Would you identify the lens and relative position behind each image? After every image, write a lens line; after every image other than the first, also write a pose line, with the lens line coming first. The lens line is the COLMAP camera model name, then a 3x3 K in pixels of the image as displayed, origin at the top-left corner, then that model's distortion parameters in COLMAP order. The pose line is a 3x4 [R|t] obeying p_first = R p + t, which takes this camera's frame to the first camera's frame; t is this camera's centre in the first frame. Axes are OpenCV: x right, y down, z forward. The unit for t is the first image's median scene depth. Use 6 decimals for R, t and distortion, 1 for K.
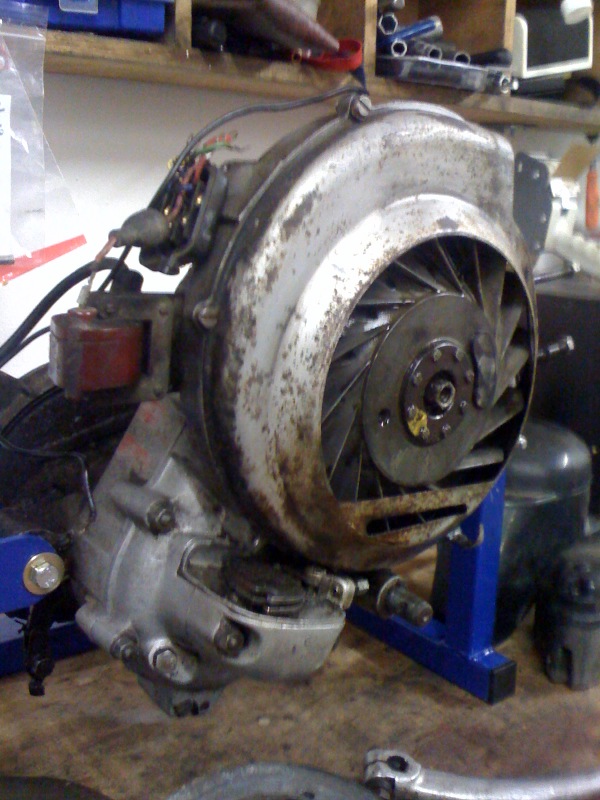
lens RADIAL K [[833.7, 0, 300.0], [0, 833.7, 400.0], [0, 0, 1]] dist [0.136098, -0.602241]
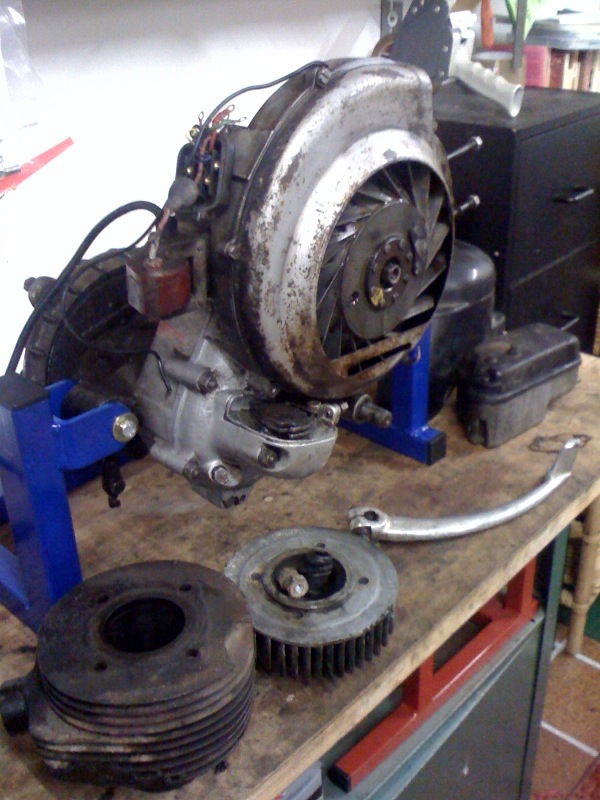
lens RADIAL K [[833.7, 0, 300.0], [0, 833.7, 400.0], [0, 0, 1]] dist [0.136098, -0.602241]
pose [[0.988490, -0.123642, 0.087182, -0.131817], [0.095447, 0.956778, 0.274710, -0.203068], [-0.117380, -0.263227, 0.957567, -0.386503]]
